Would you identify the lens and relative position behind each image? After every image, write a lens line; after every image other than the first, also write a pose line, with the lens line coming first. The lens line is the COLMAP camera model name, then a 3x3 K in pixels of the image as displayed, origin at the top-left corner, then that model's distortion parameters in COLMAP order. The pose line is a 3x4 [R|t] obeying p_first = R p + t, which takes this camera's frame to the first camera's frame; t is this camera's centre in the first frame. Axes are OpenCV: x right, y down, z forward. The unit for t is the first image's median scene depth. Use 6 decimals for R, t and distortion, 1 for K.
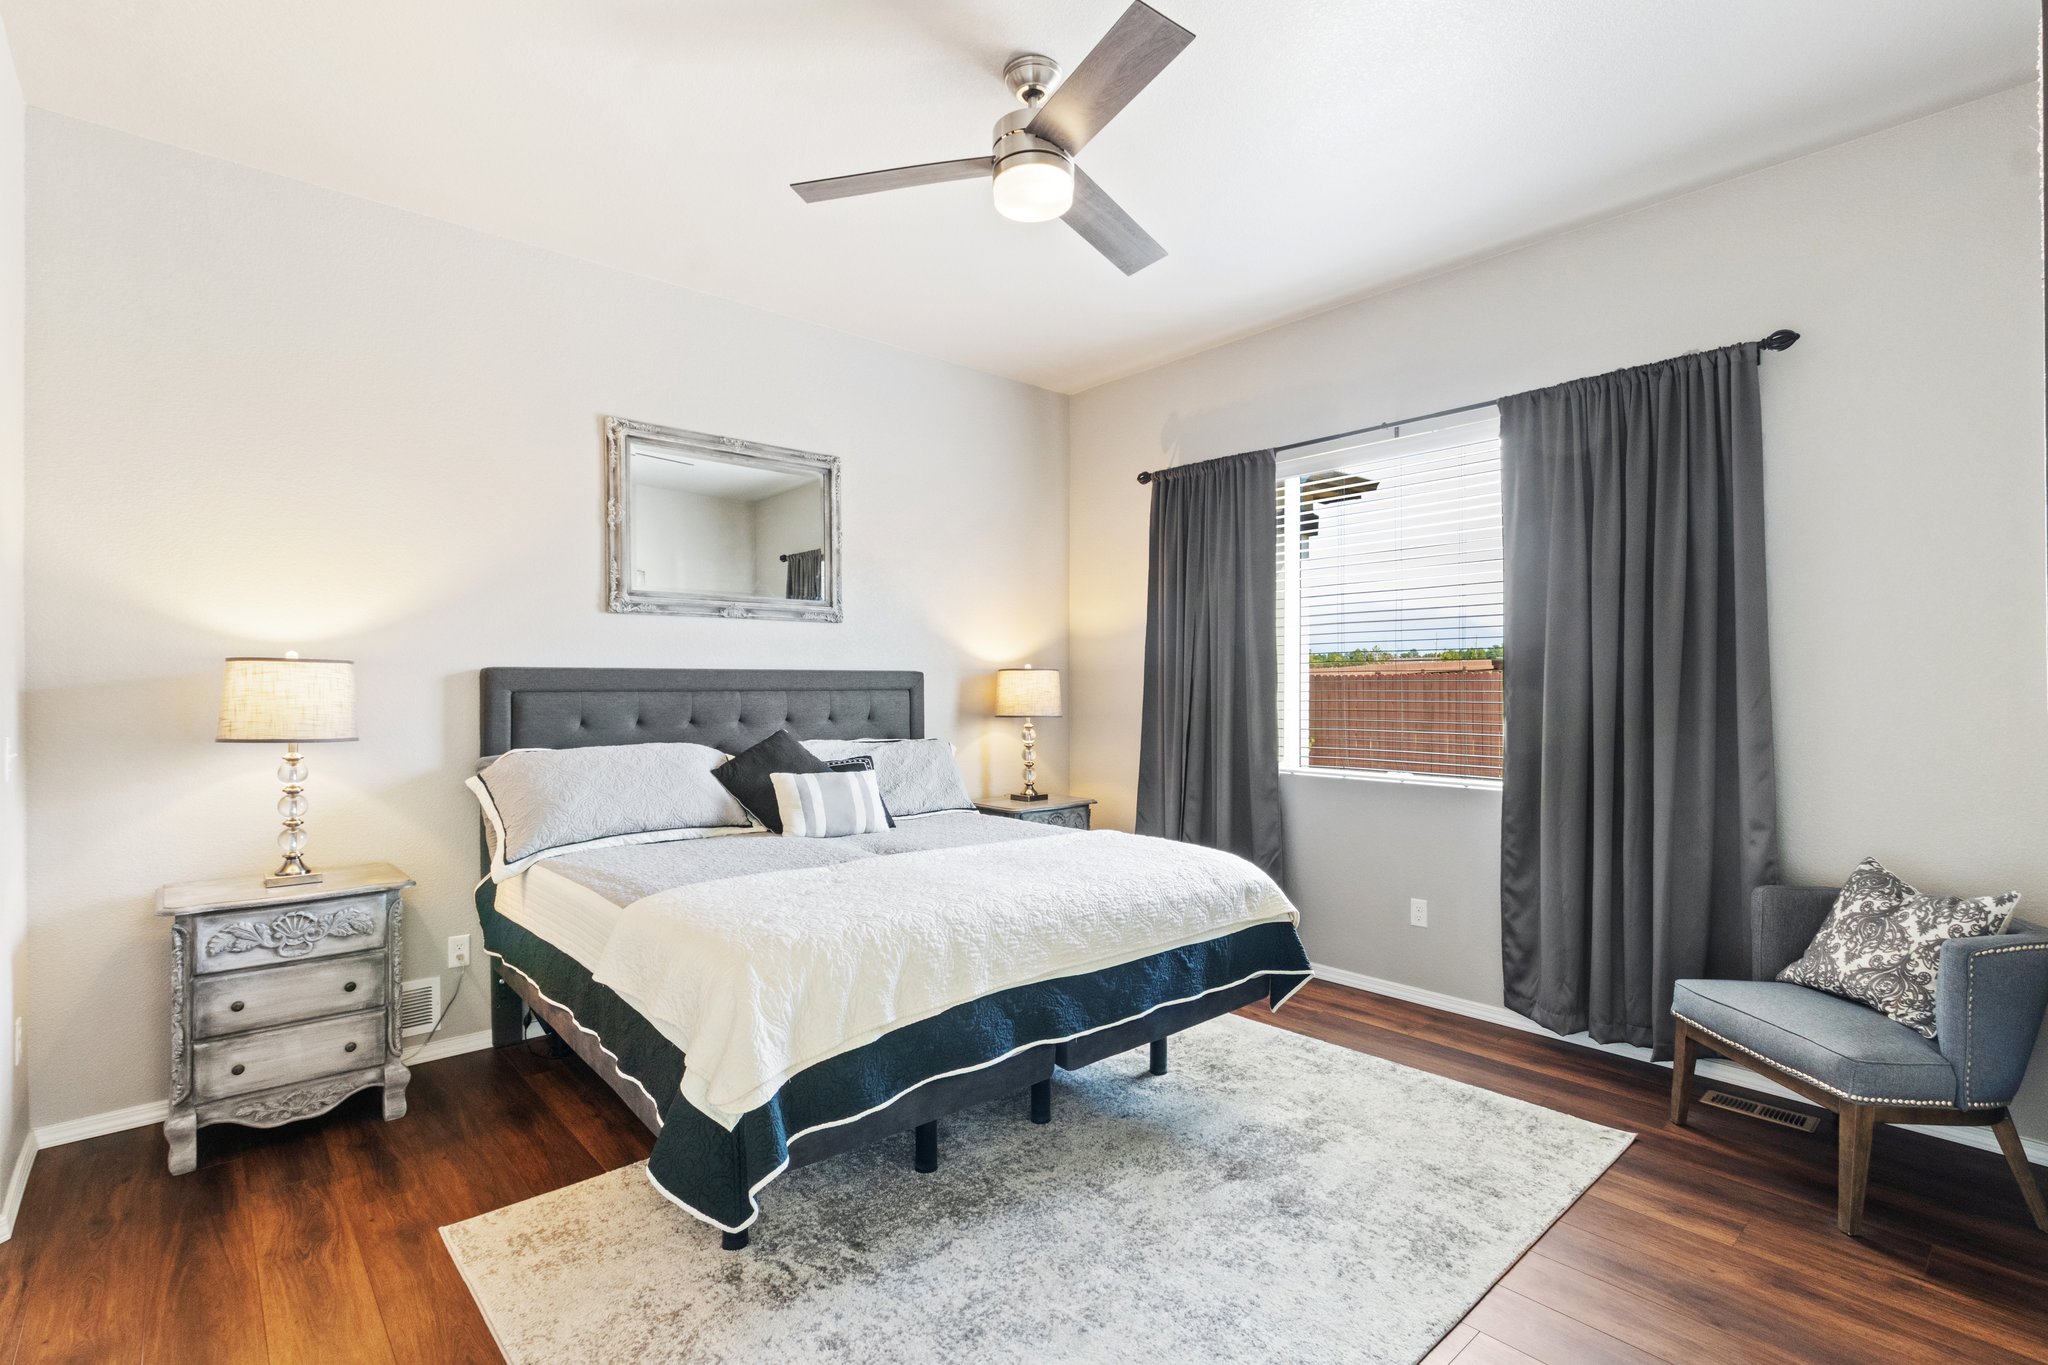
lens RADIAL K [[948.7, 0, 1007.4], [0, 948.7, 678.1], [0, 0, 1]] dist [0.001399, 0.000747]
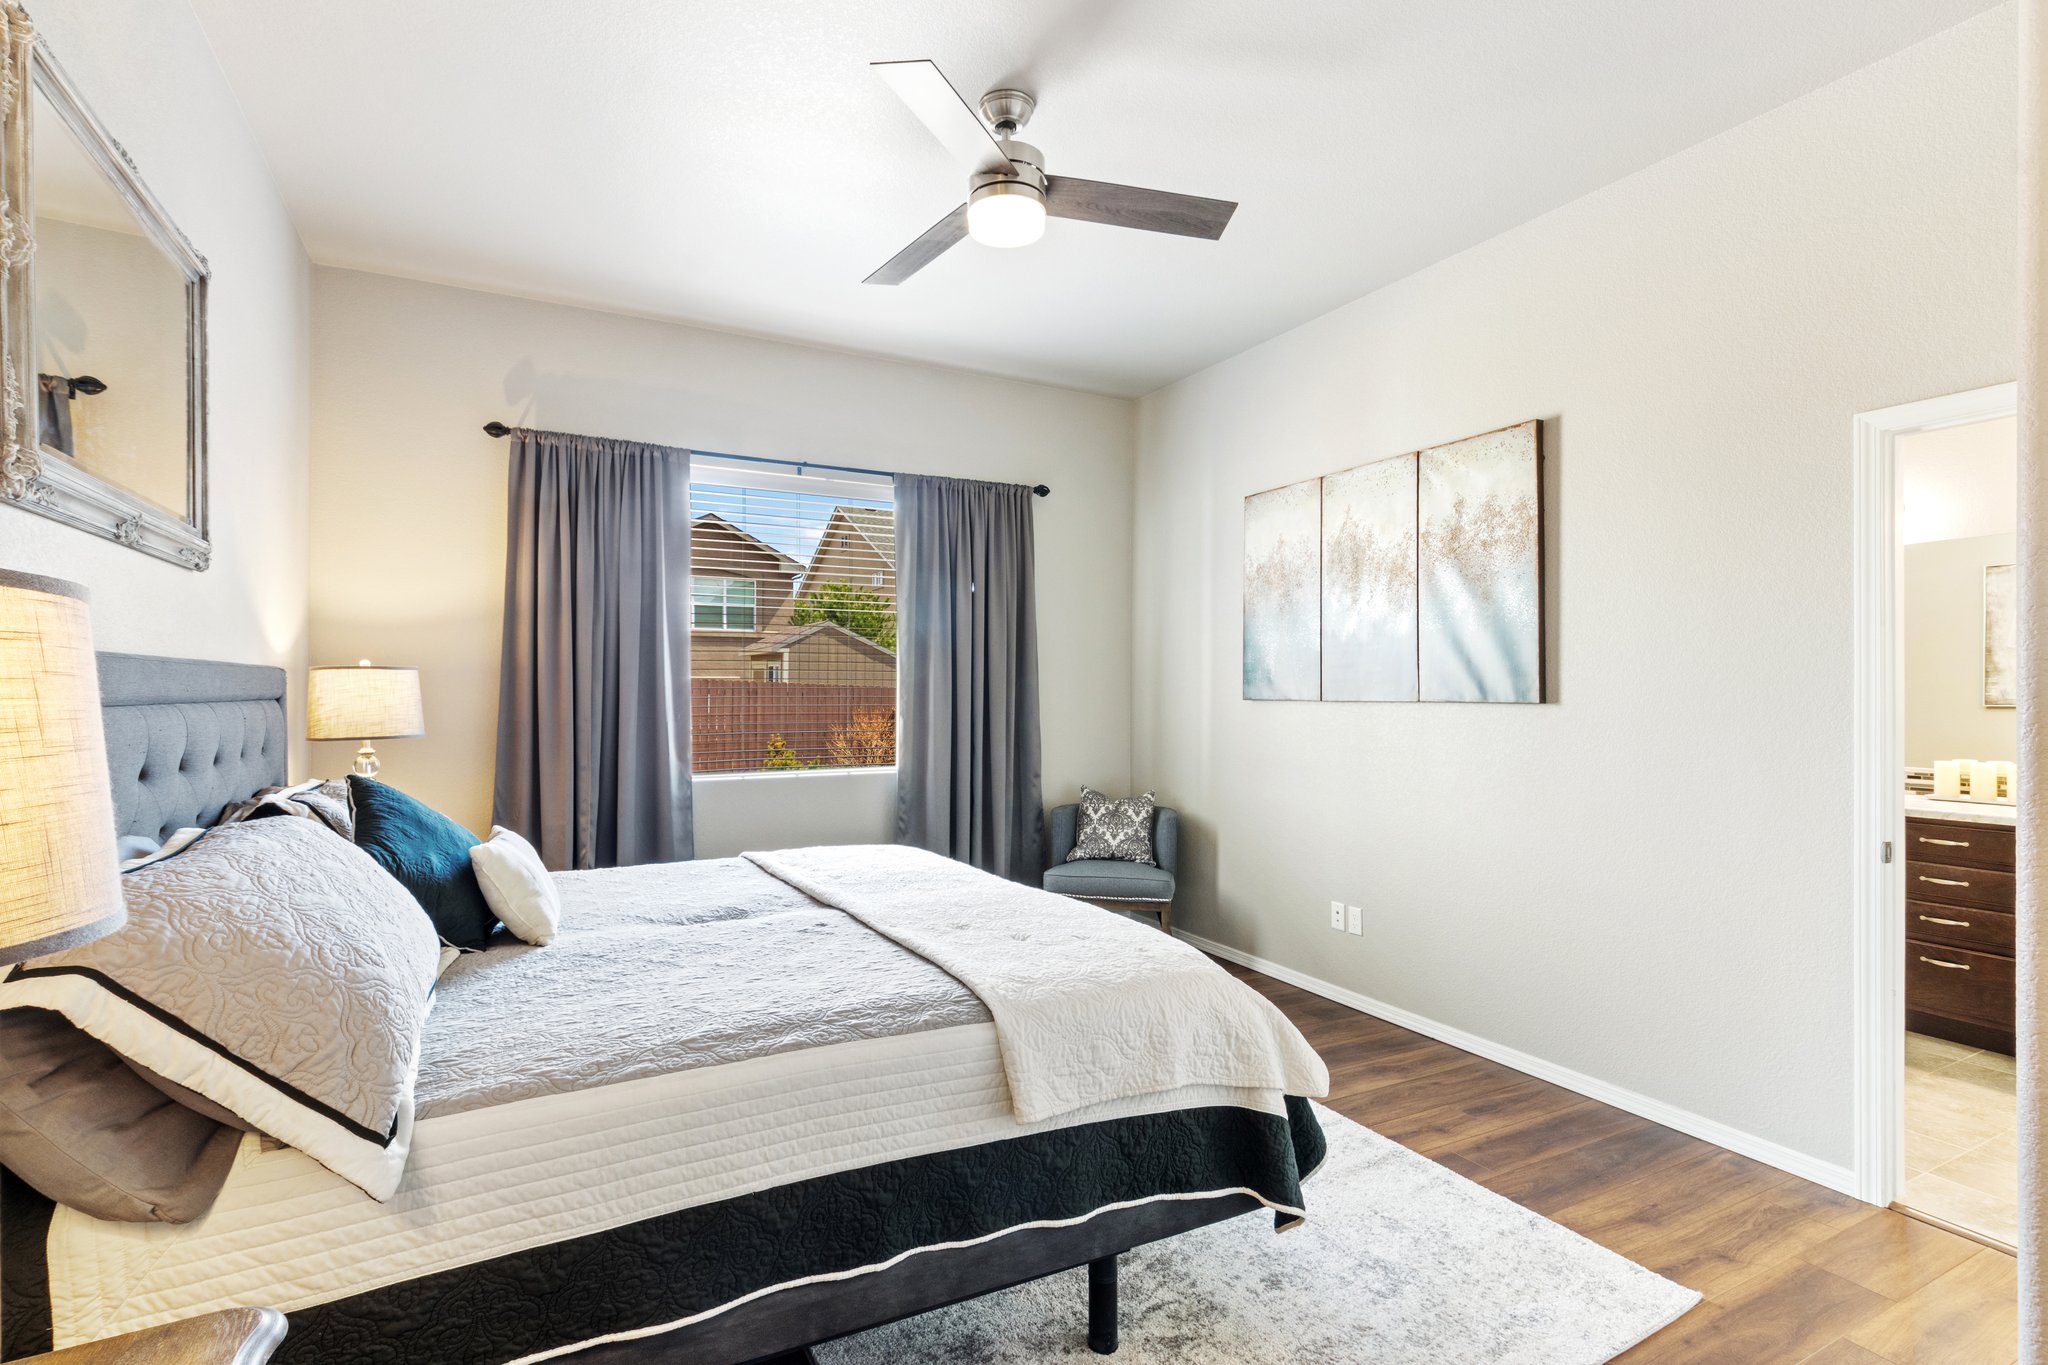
lens RADIAL K [[948.7, 0, 1007.4], [0, 948.7, 678.1], [0, 0, 1]] dist [0.001399, 0.000747]
pose [[0.242565, 0.010798, 0.970075, -0.842251], [-0.012314, 0.999892, -0.008050, -0.002982], [-0.970057, -0.009993, 0.242672, 0.633454]]
